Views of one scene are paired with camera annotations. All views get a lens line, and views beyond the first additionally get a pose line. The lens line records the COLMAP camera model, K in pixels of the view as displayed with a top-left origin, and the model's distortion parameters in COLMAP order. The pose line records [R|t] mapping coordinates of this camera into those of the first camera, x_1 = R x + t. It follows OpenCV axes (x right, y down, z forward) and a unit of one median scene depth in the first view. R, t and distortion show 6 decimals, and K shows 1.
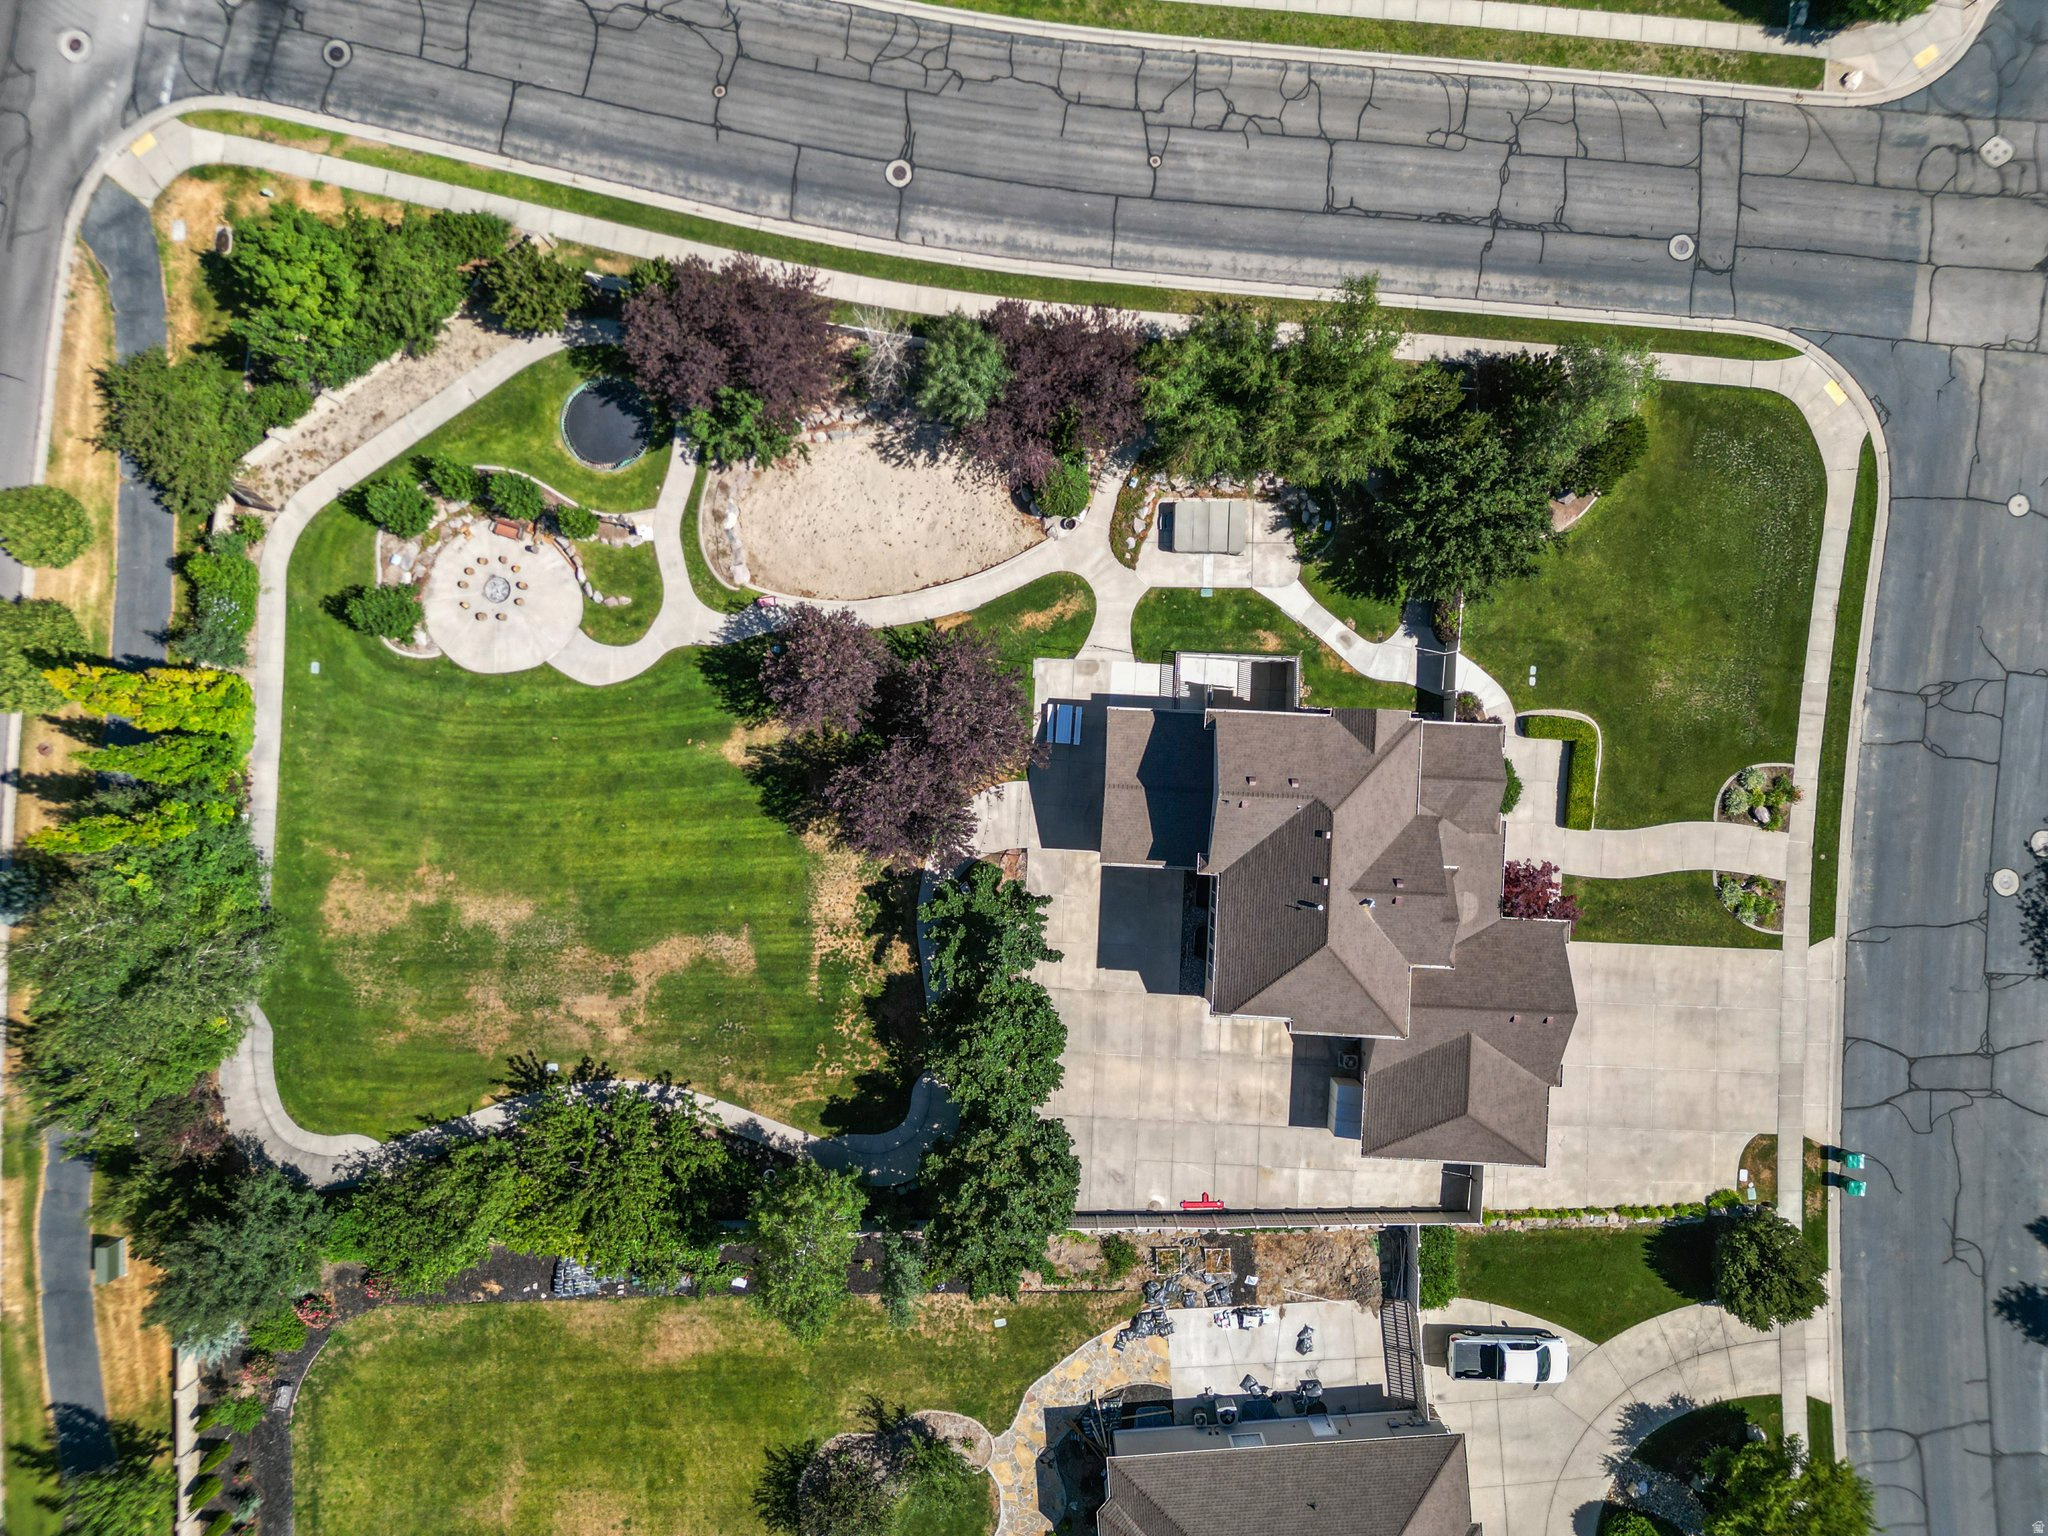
lens RADIAL K [[1435.5, 0, 1028.0], [0, 1435.5, 764.5], [0, 0, 1]] dist [0.058387, -0.048405]
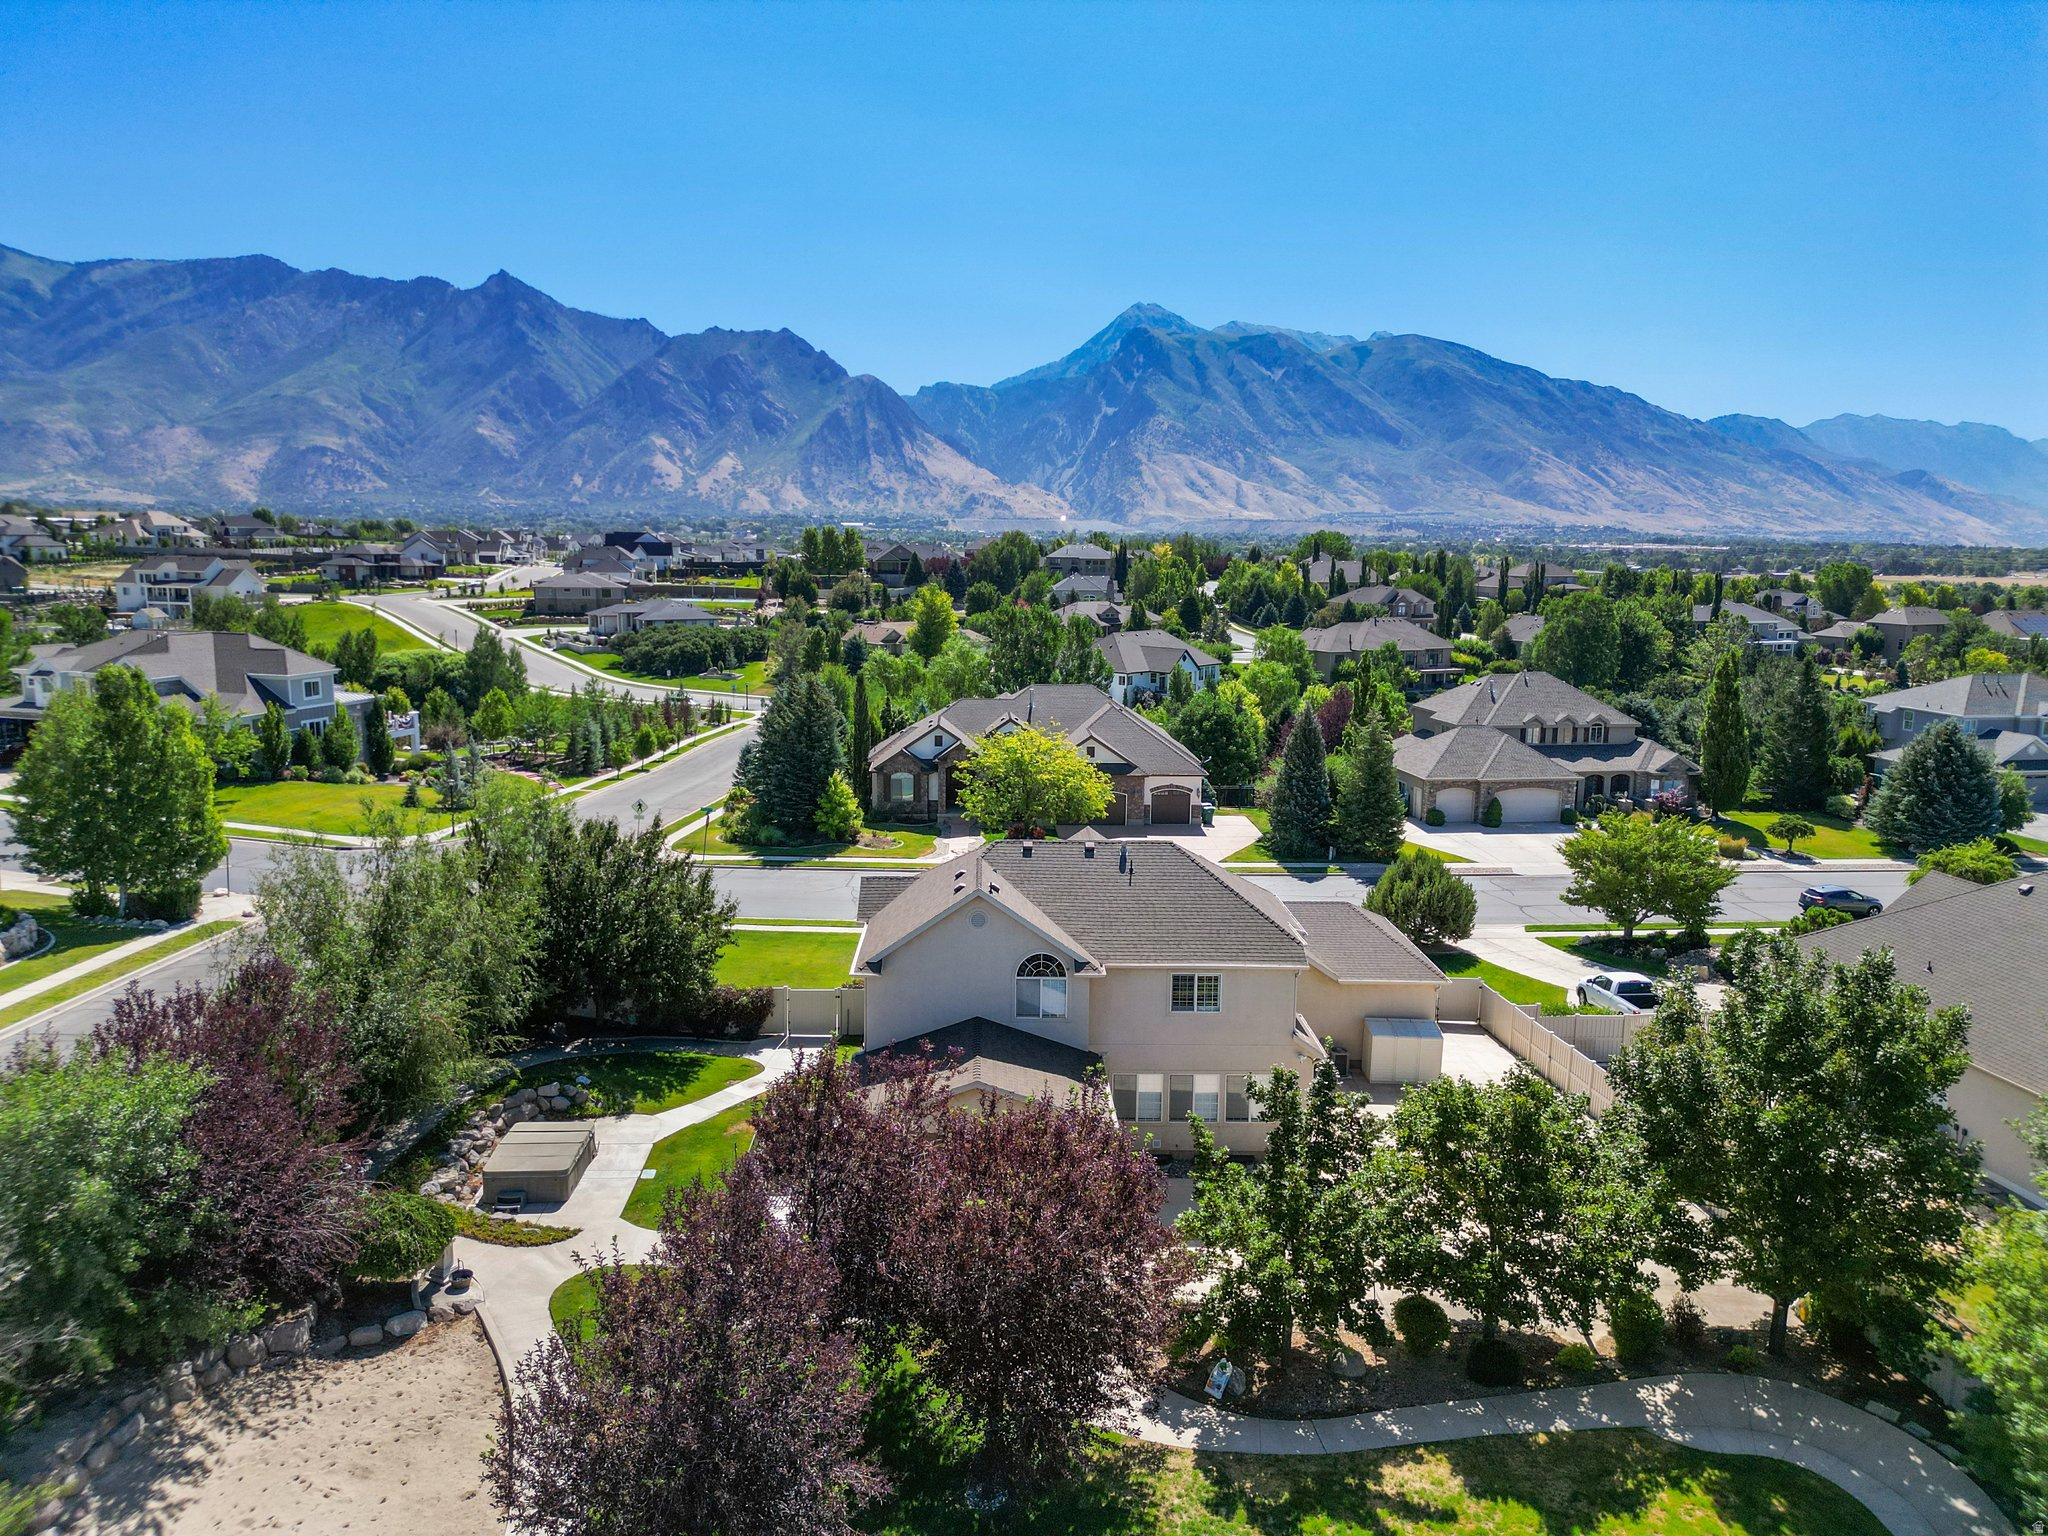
lens RADIAL K [[1435.5, 0, 1021.6], [0, 1435.5, 768.6], [0, 0, 1]] dist [0.058387, -0.048405]
pose [[-0.078931, -0.167030, 0.982787, -0.452117], [0.996832, -0.003551, 0.079455, -0.010902], [-0.009782, 0.985945, 0.166781, 0.729852]]
